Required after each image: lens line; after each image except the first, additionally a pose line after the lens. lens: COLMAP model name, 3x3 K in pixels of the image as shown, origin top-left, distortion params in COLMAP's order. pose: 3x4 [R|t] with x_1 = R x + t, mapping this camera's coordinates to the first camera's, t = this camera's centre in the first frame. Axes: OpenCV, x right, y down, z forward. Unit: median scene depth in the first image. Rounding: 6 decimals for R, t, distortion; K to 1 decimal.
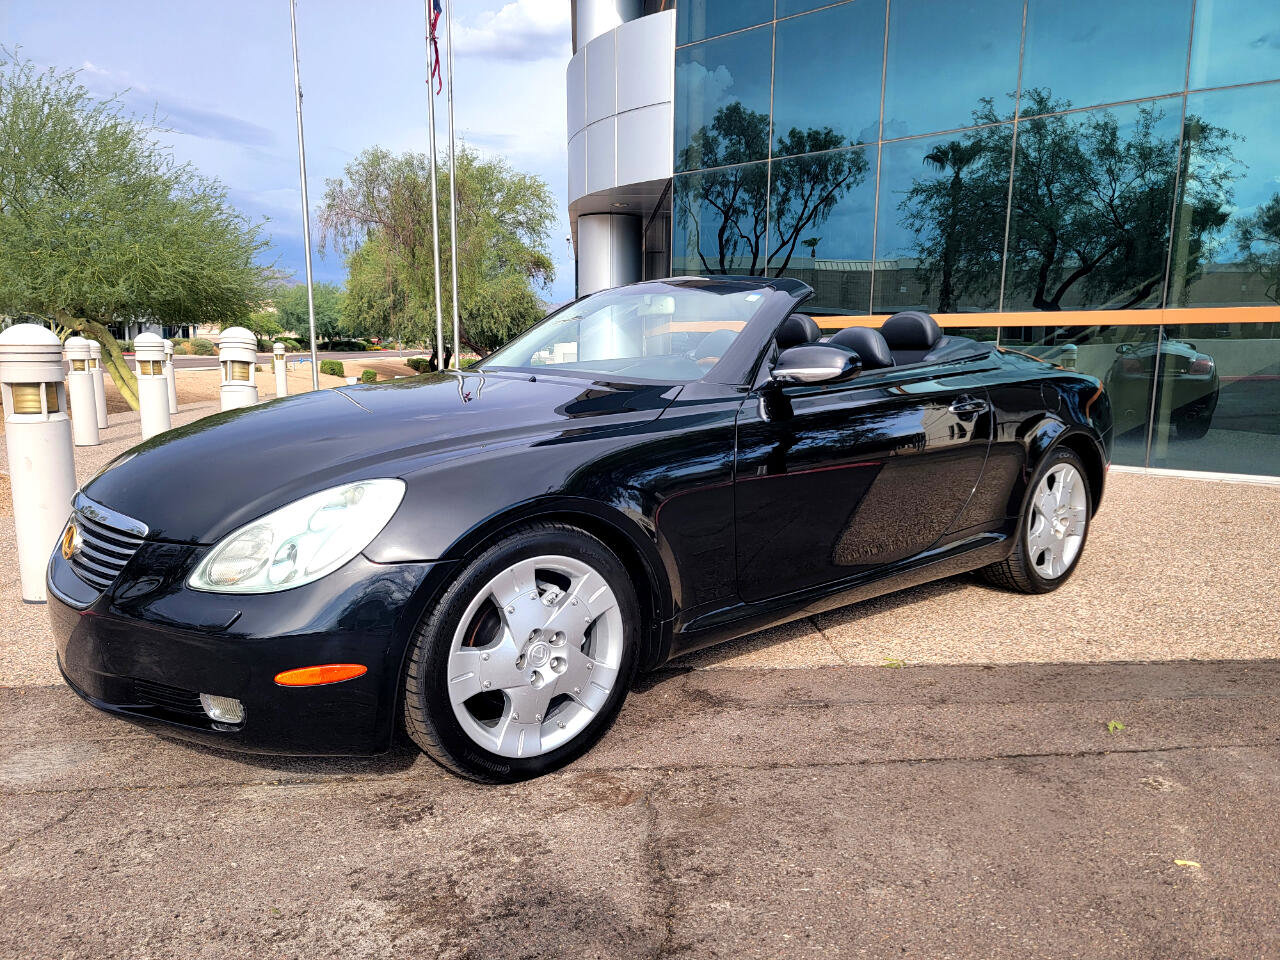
lens RADIAL K [[900.9, 0, 644.1], [0, 900.9, 479.7], [0, 0, 1]] dist [0.062324, -0.050301]
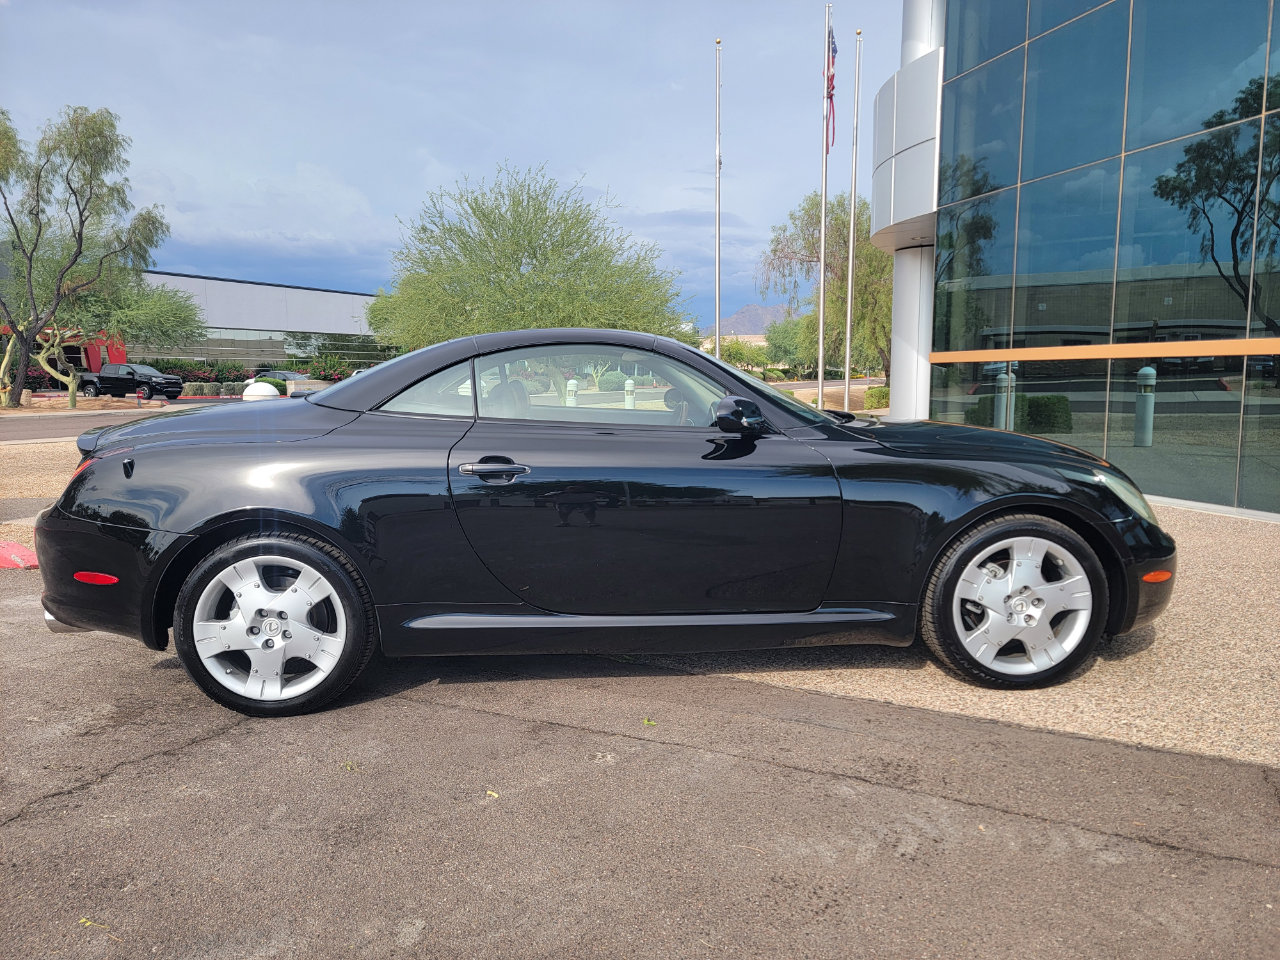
lens RADIAL K [[900.9, 0, 644.1], [0, 900.9, 479.7], [0, 0, 1]] dist [0.062324, -0.050301]
pose [[0.849917, 0.048411, -0.524688, 0.181867], [-0.063391, 0.997932, -0.010609, -0.005031], [0.523090, 0.042278, 0.851228, -0.003947]]
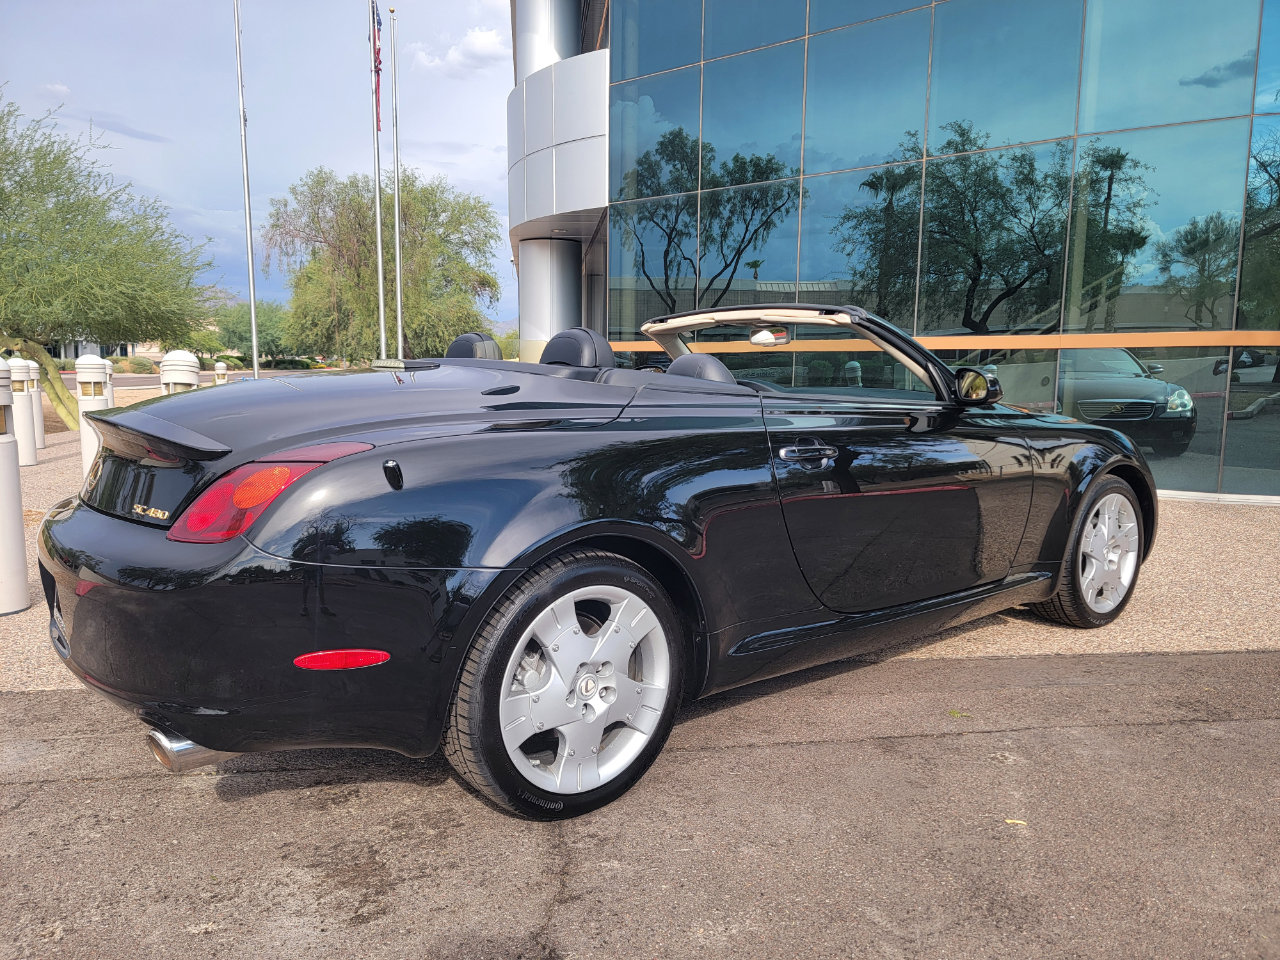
lens RADIAL K [[902.2, 0, 629.3], [0, 902.2, 464.2], [0, 0, 1]] dist [0.071739, -0.060272]
pose [[0.999178, -0.004577, 0.040288, 0.007466], [0.006033, 0.999330, -0.036090, 0.000698], [-0.040096, 0.036304, 0.998536, -0.019113]]
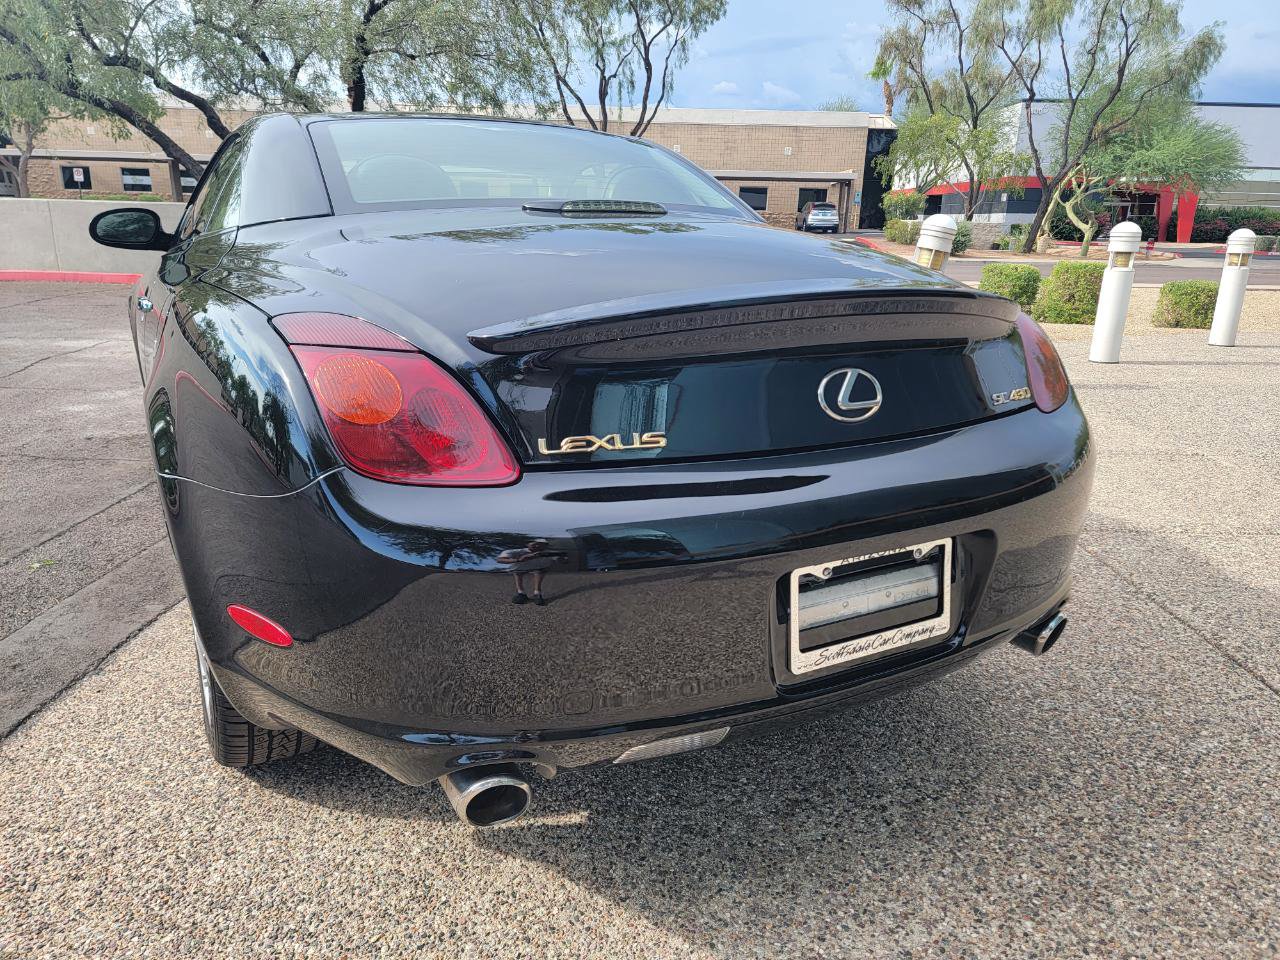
lens RADIAL K [[912.5, 0, 634.5], [0, 912.5, 491.6], [0, 0, 1]] dist [0.052026, -0.052235]
pose [[-0.111700, 0.274716, -0.955015, 0.245783], [-0.164182, 0.942721, 0.290382, -0.043142], [0.980085, 0.189232, -0.060199, 0.290167]]
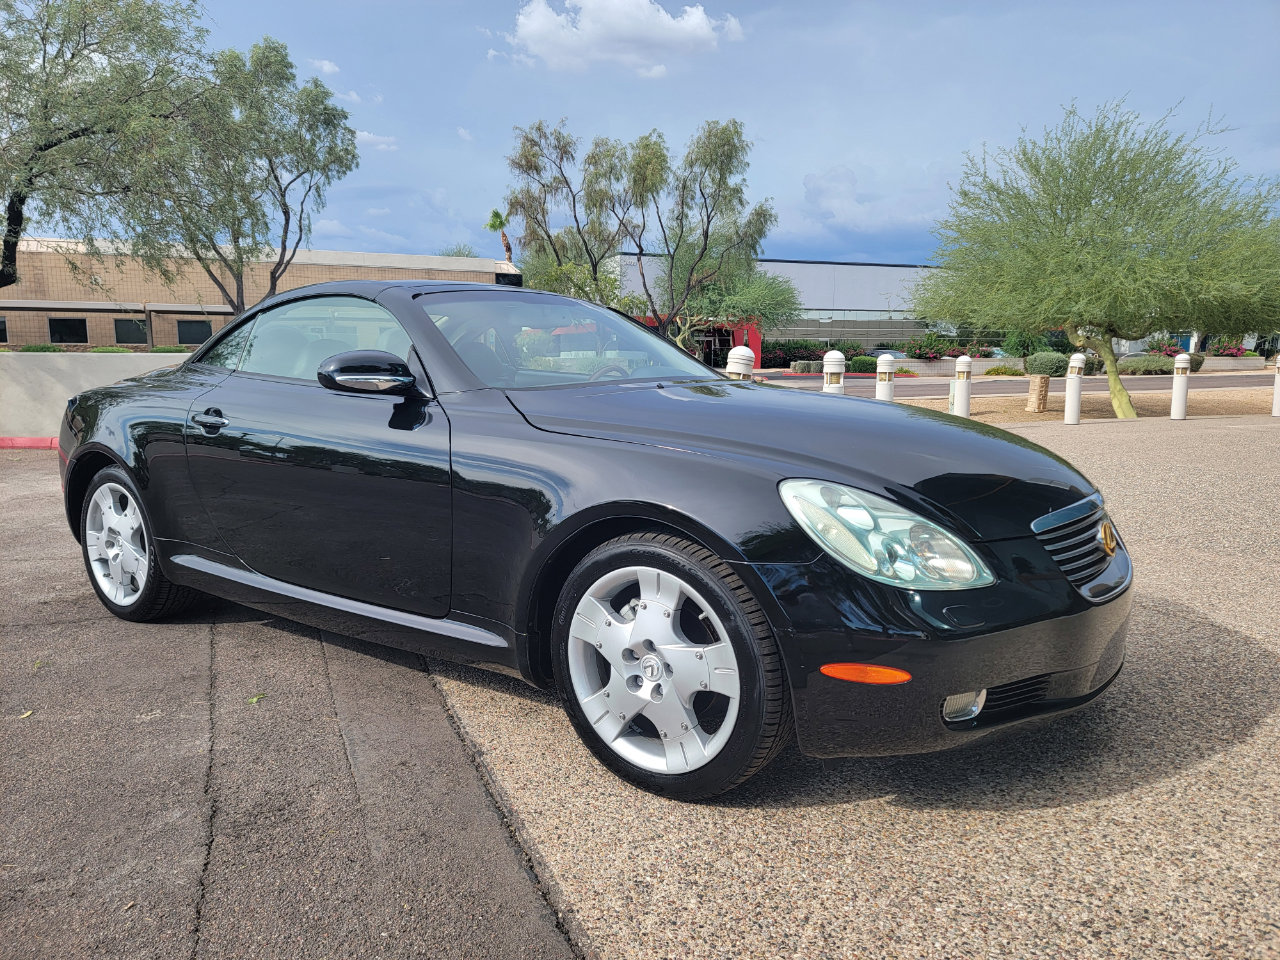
lens RADIAL K [[904.0, 0, 647.1], [0, 904.0, 489.6], [0, 0, 1]] dist [0.063933, -0.054309]
pose [[0.313621, 0.129513, -0.940674, 0.276730], [-0.133266, 0.986853, 0.091441, -0.024234], [0.940150, 0.096682, 0.326757, 0.175476]]
